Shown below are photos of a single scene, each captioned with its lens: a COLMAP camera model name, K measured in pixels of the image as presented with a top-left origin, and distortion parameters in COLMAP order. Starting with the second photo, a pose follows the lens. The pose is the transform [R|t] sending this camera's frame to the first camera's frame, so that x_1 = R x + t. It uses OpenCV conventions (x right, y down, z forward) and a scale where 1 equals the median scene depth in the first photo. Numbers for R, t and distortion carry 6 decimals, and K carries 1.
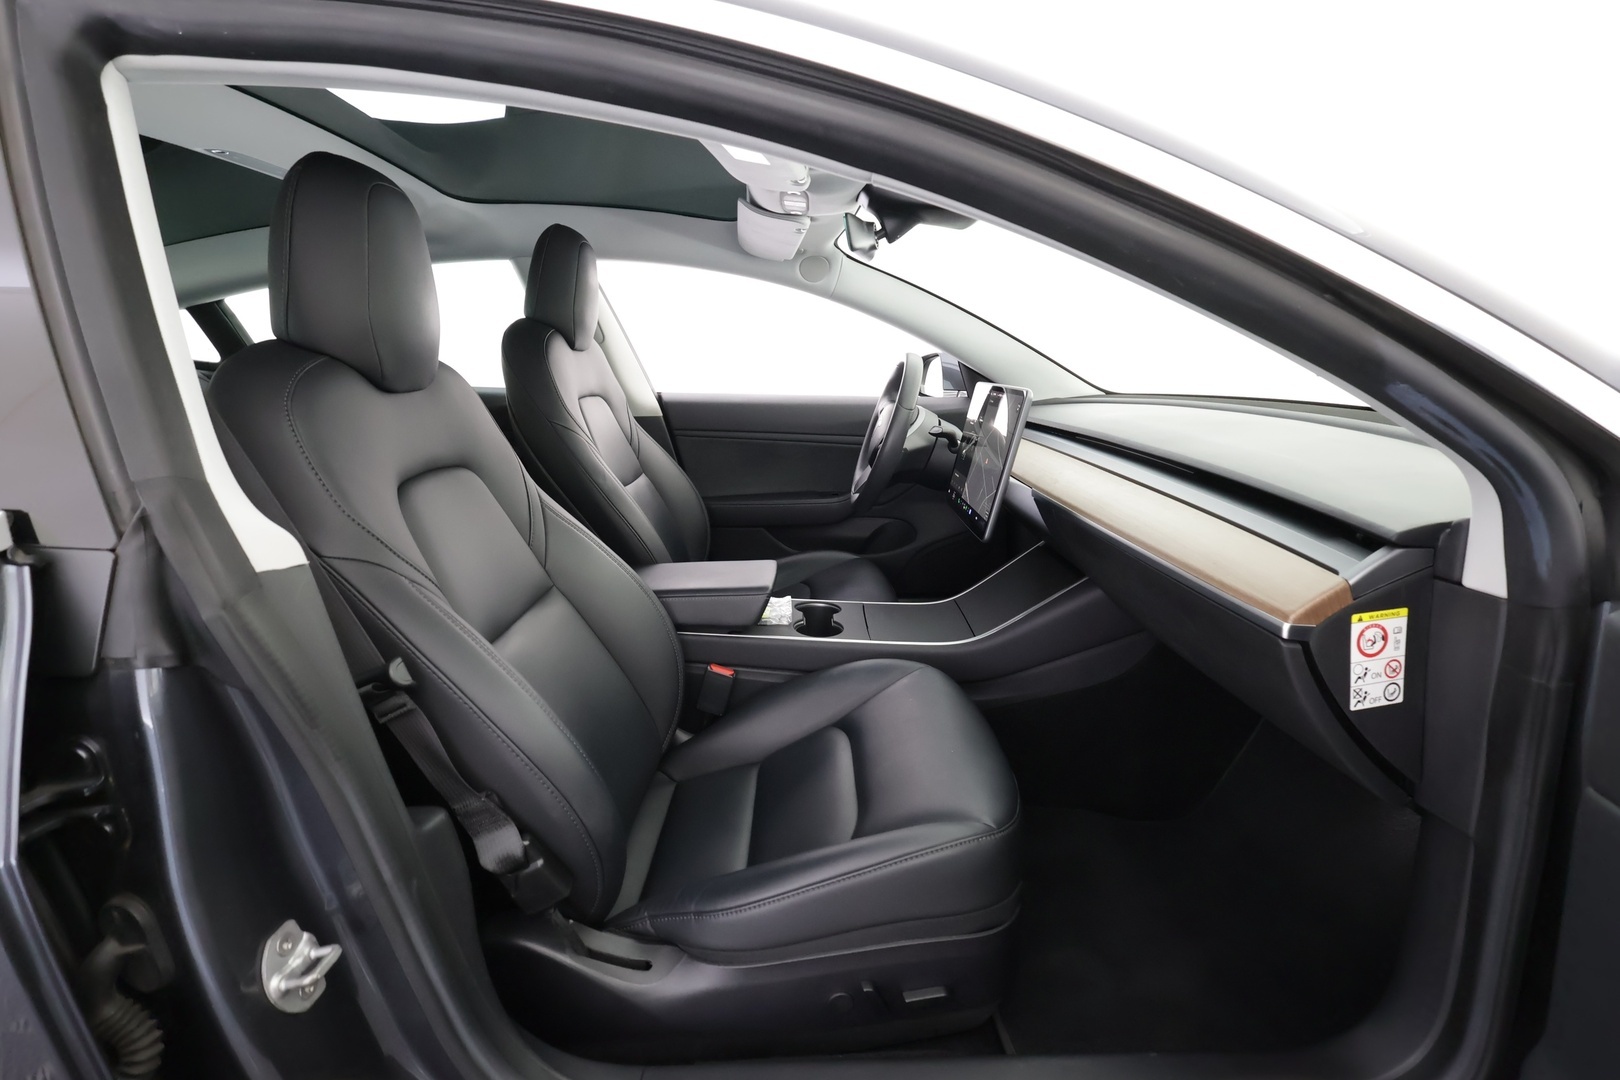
lens RADIAL K [[732.7, 0, 810.0], [0, 732.7, 540.0], [0, 0, 1]] dist [0.000228, -0.000033]
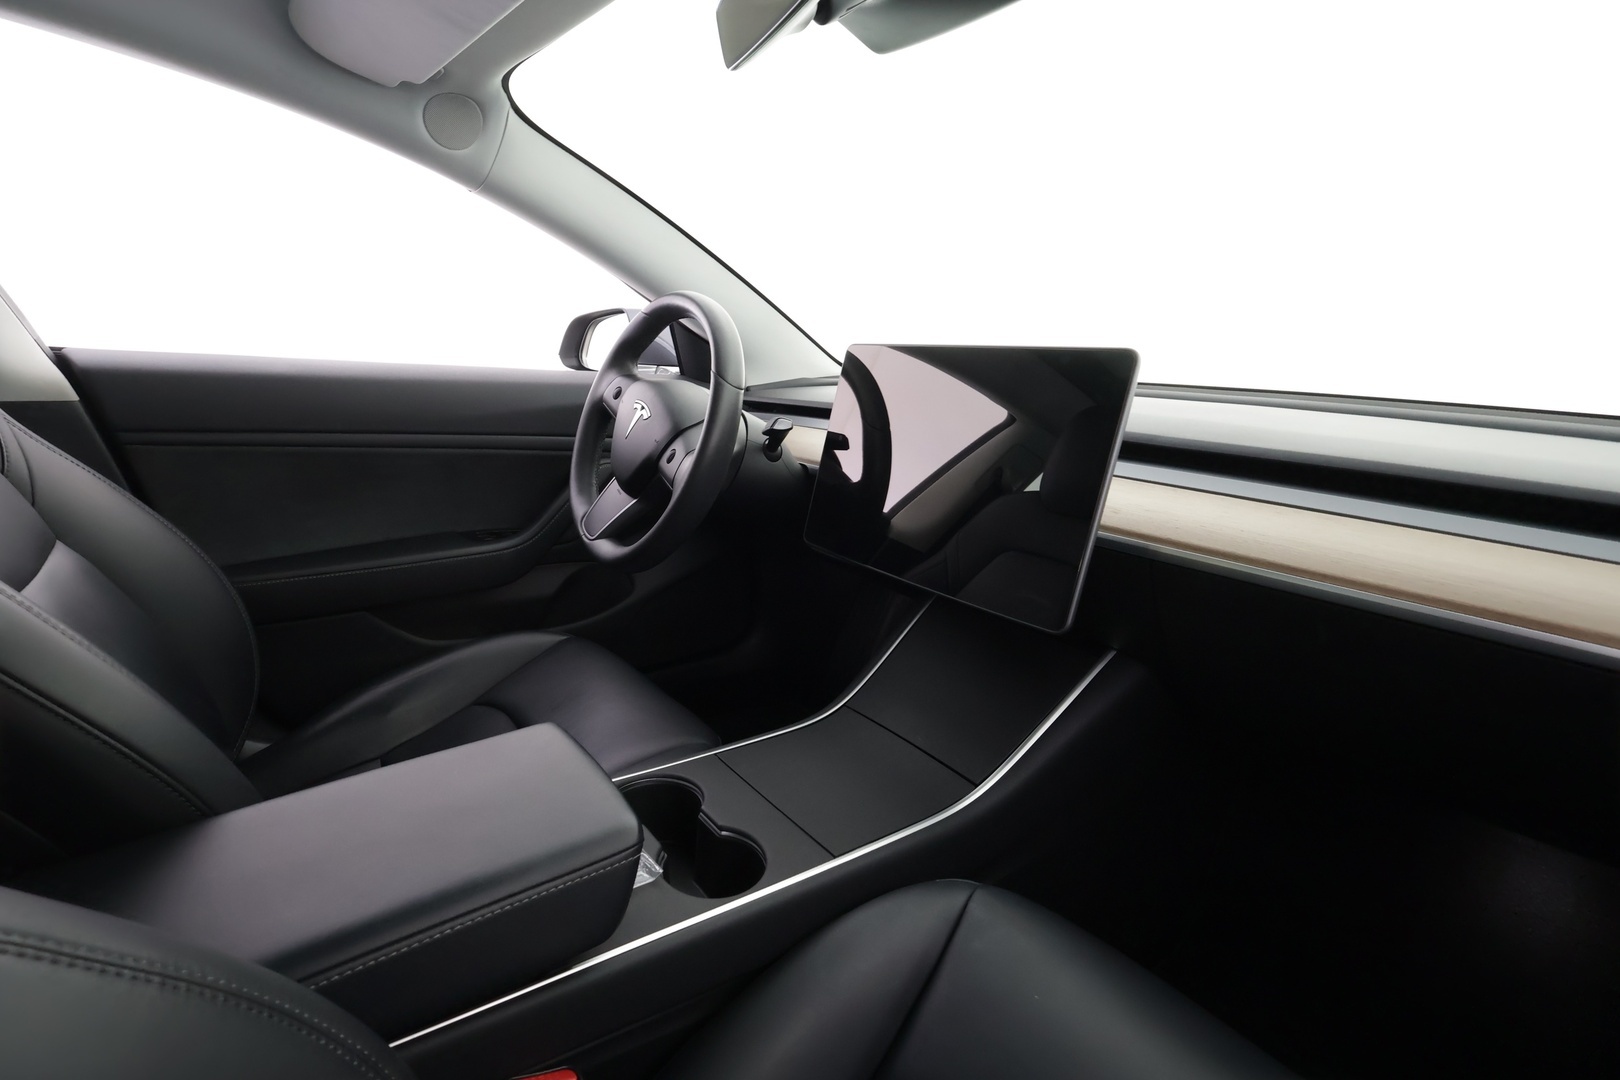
lens RADIAL K [[732.7, 0, 810.0], [0, 732.7, 540.0], [0, 0, 1]] dist [0.000228, -0.000033]
pose [[0.801902, -0.113176, 0.586639, -0.120138], [0.090901, 0.993575, 0.067427, -0.075482], [-0.590500, -0.000743, 0.807037, 0.383806]]
